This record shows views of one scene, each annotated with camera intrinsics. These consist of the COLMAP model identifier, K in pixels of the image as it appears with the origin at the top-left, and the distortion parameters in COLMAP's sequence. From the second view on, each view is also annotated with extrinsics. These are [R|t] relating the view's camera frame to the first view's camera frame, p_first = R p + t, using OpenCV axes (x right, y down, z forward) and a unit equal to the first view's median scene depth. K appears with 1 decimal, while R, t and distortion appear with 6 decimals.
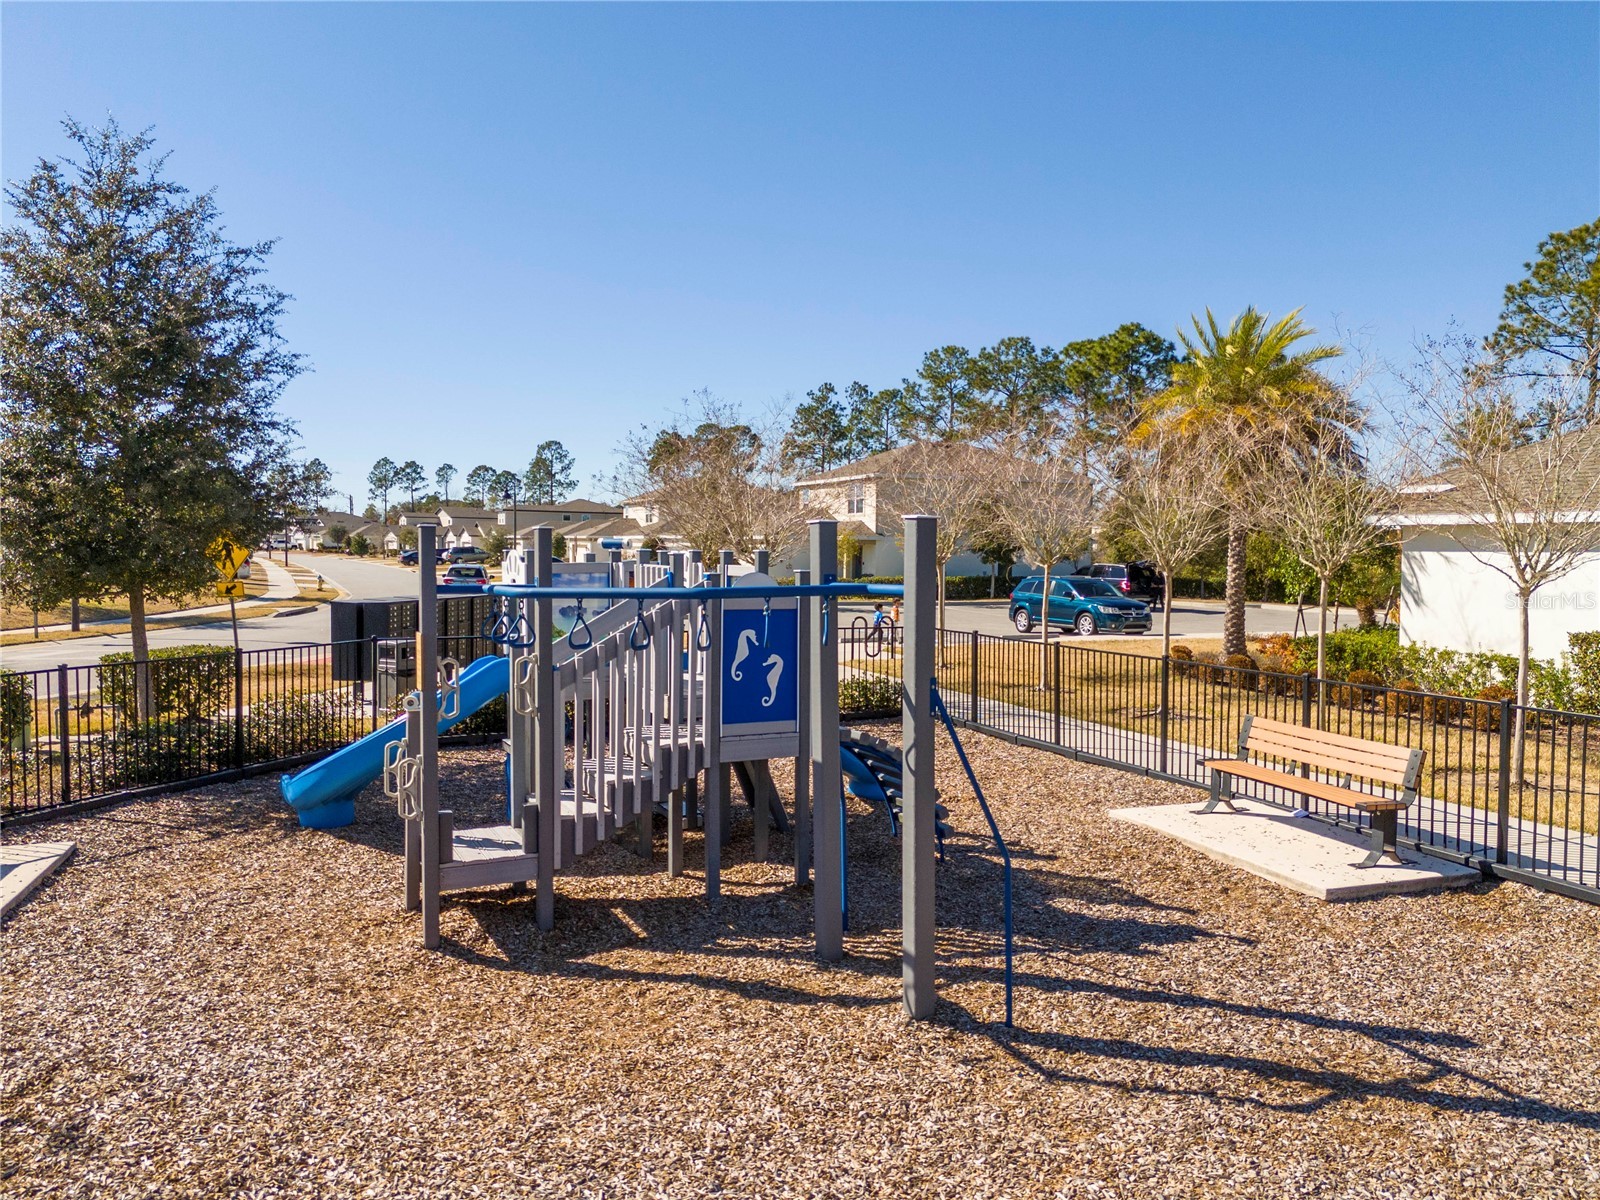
lens RADIAL K [[1173.2, 0, 805.3], [0, 1173.2, 601.2], [0, 0, 1]] dist [0.085372, -0.083263]
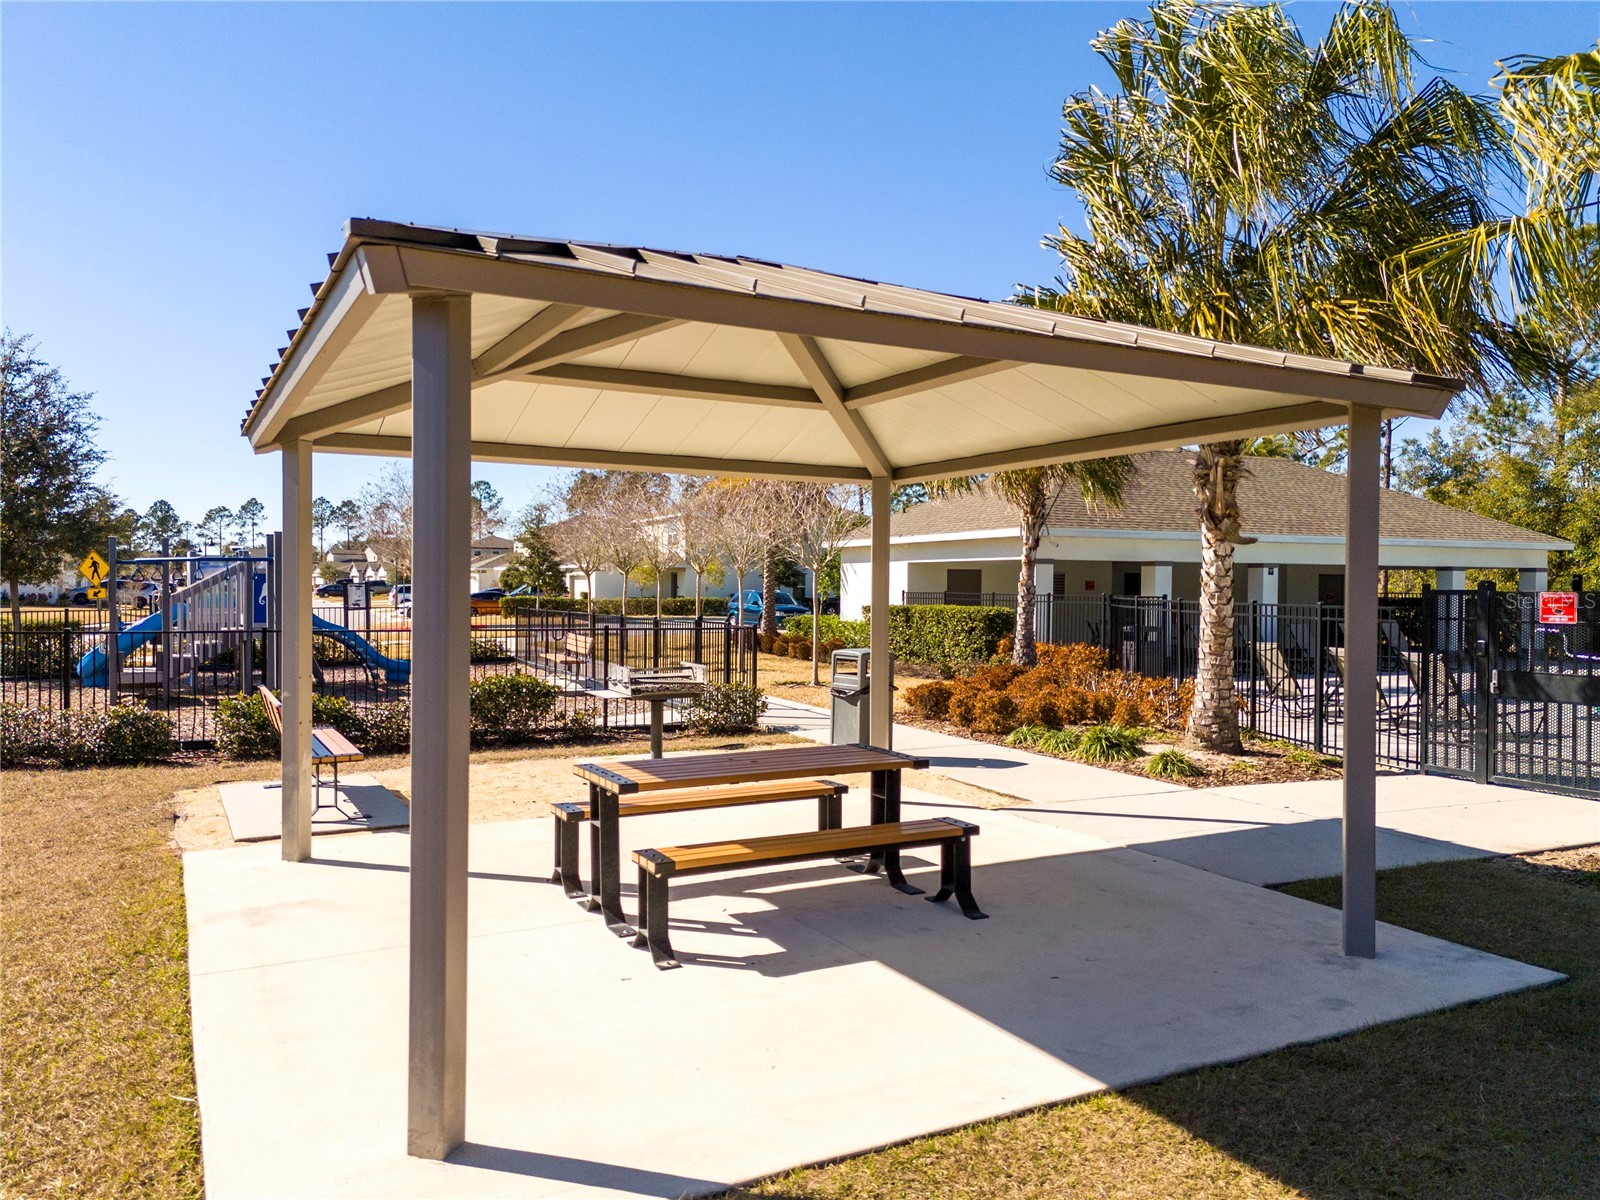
lens RADIAL K [[1173.2, 0, 805.3], [0, 1173.2, 601.2], [0, 0, 1]] dist [0.085372, -0.083263]
pose [[0.999336, -0.003880, 0.036230, 0.080796], [0.005043, 0.999473, -0.032070, 0.012538], [-0.036087, 0.032232, 0.998829, -0.121570]]
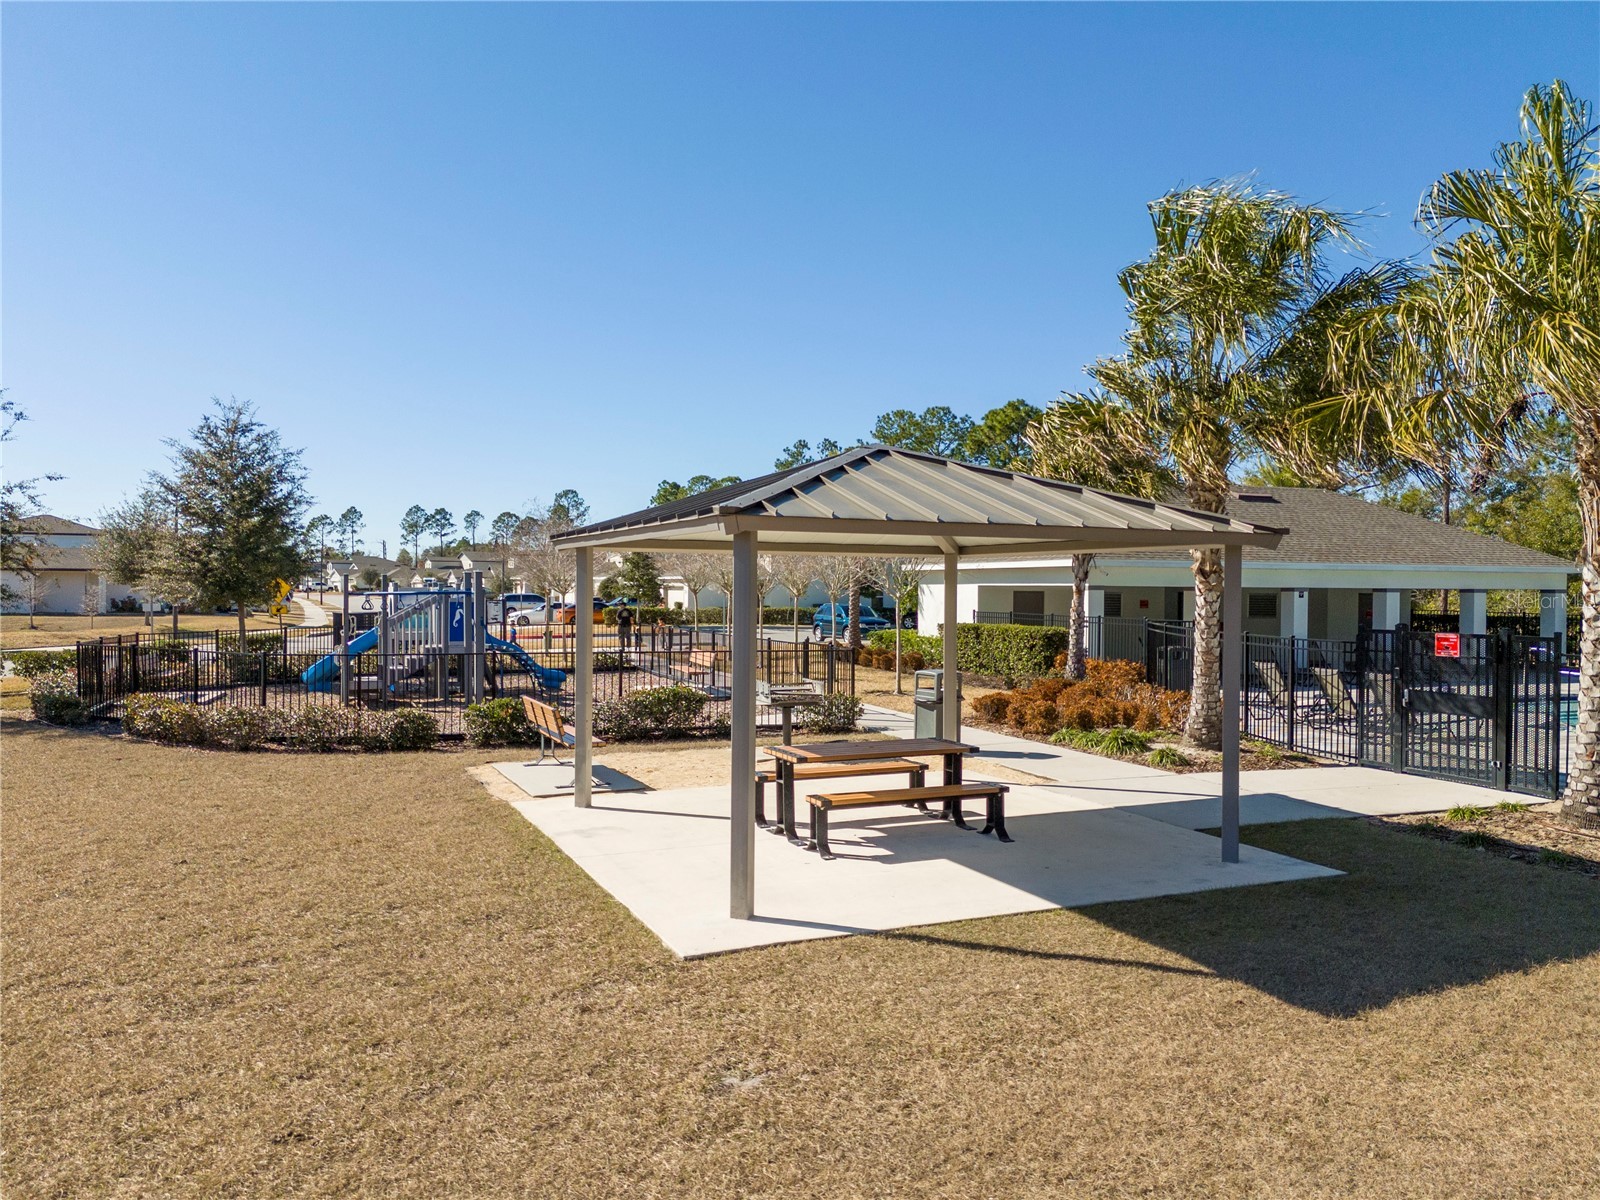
lens RADIAL K [[1173.2, 0, 805.3], [0, 1173.2, 601.2], [0, 0, 1]] dist [0.085372, -0.083263]
pose [[0.999616, -0.003179, -0.027543, 0.077082], [0.002224, 0.999397, -0.034639, 0.009615], [0.027637, 0.034565, 0.999020, -0.165261]]
